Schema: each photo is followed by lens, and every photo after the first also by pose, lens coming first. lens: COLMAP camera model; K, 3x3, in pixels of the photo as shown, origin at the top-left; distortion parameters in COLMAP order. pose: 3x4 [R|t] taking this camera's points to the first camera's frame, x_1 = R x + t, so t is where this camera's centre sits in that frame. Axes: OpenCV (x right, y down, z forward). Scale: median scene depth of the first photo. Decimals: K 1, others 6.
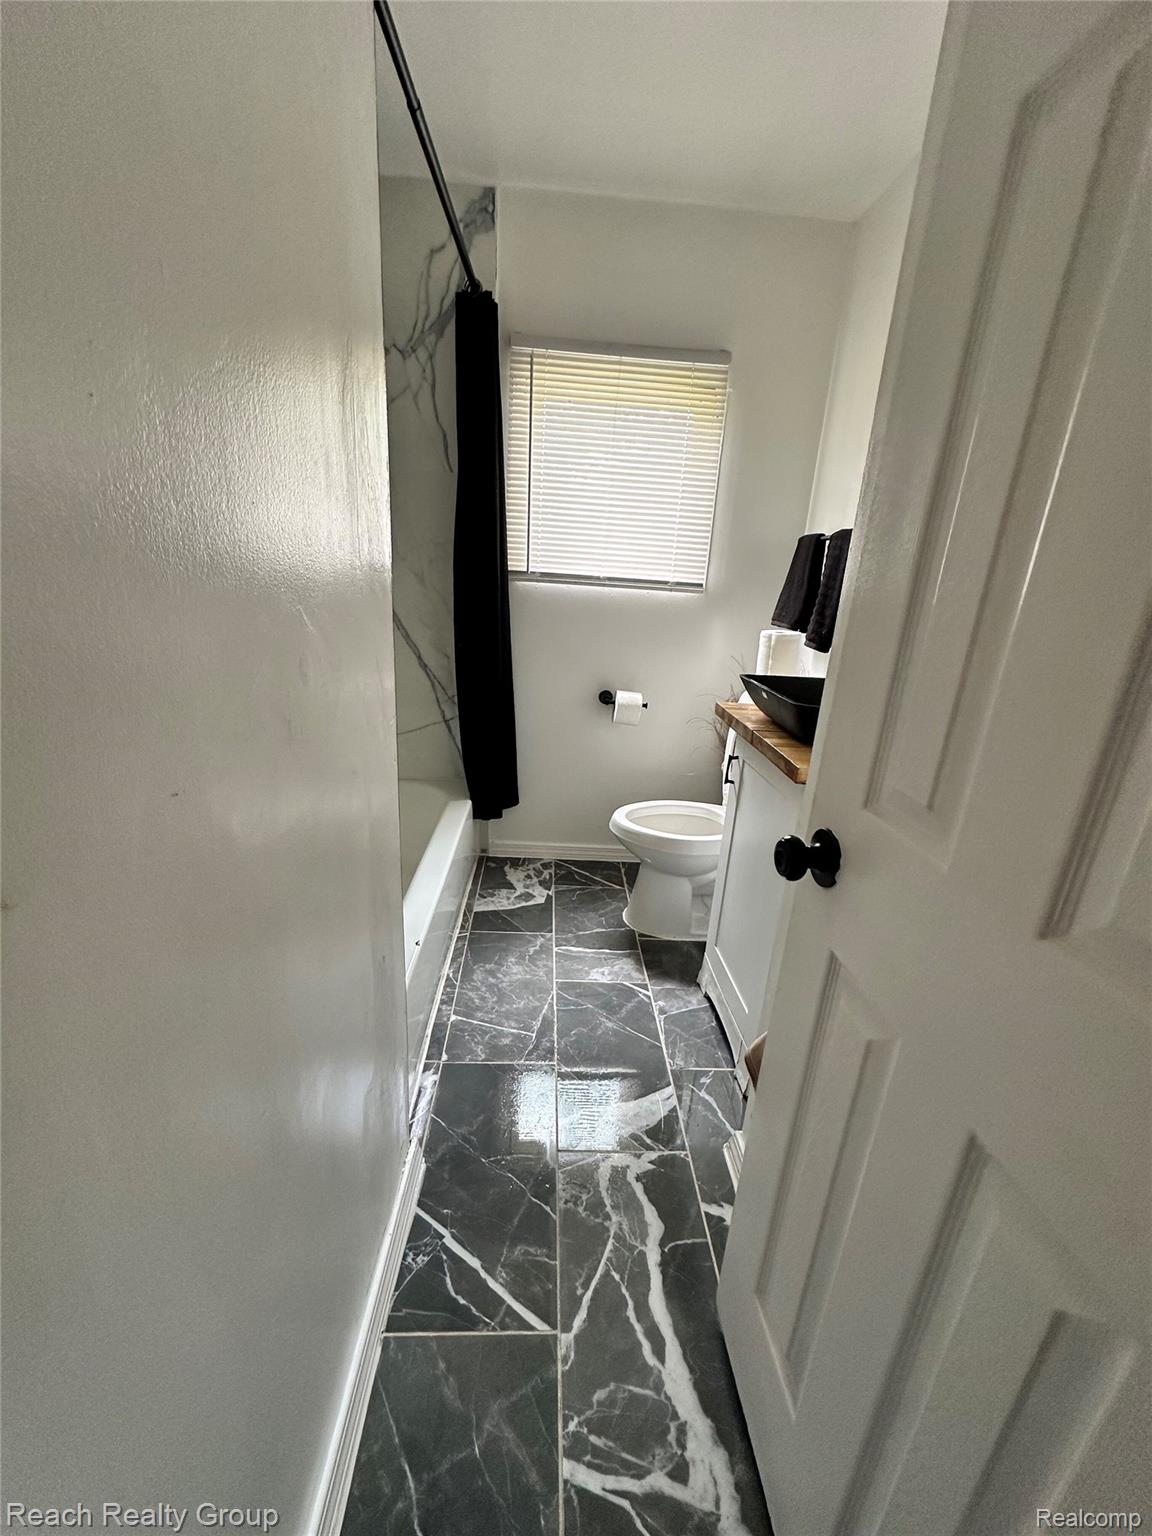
lens RADIAL K [[611.5, 0, 577.1], [0, 611.5, 763.5], [0, 0, 1]] dist [-0.002190, 0.000179]
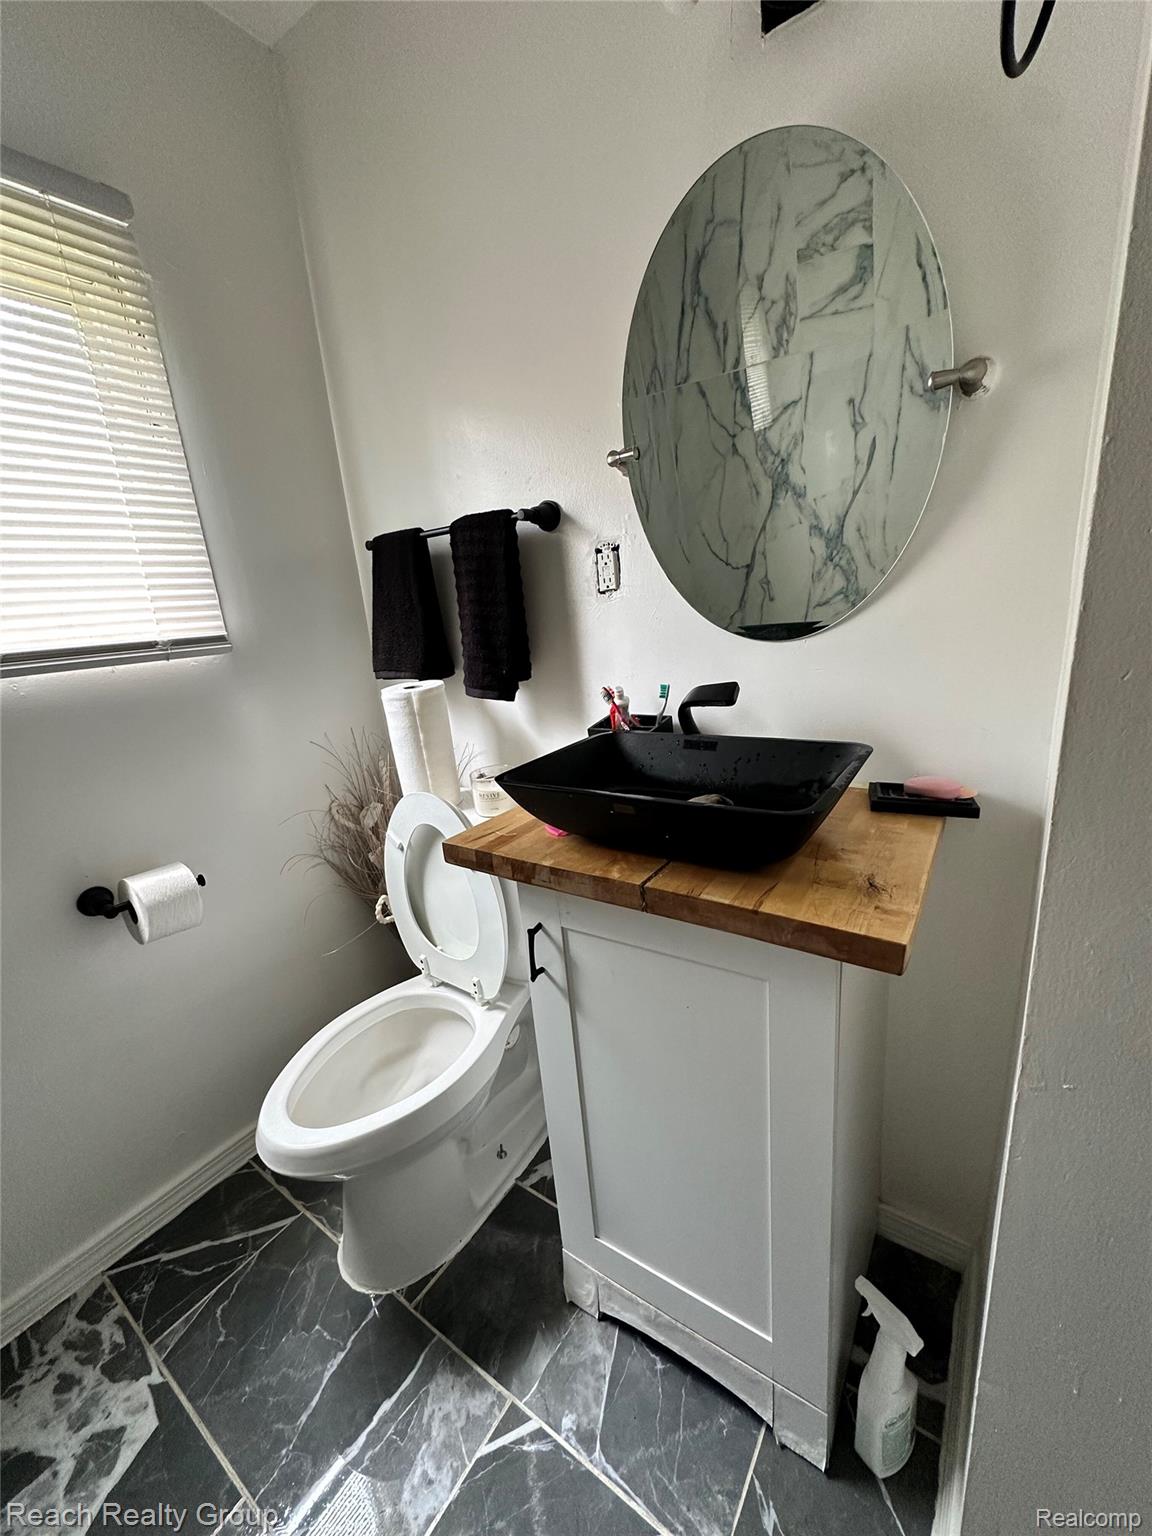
lens RADIAL K [[611.5, 0, 577.1], [0, 611.5, 763.5], [0, 0, 1]] dist [-0.002190, 0.000179]
pose [[0.599243, -0.320079, 0.733796, -0.044419], [0.358273, 0.926906, 0.111735, -0.136516], [-0.715925, 0.195943, 0.670118, 0.433986]]
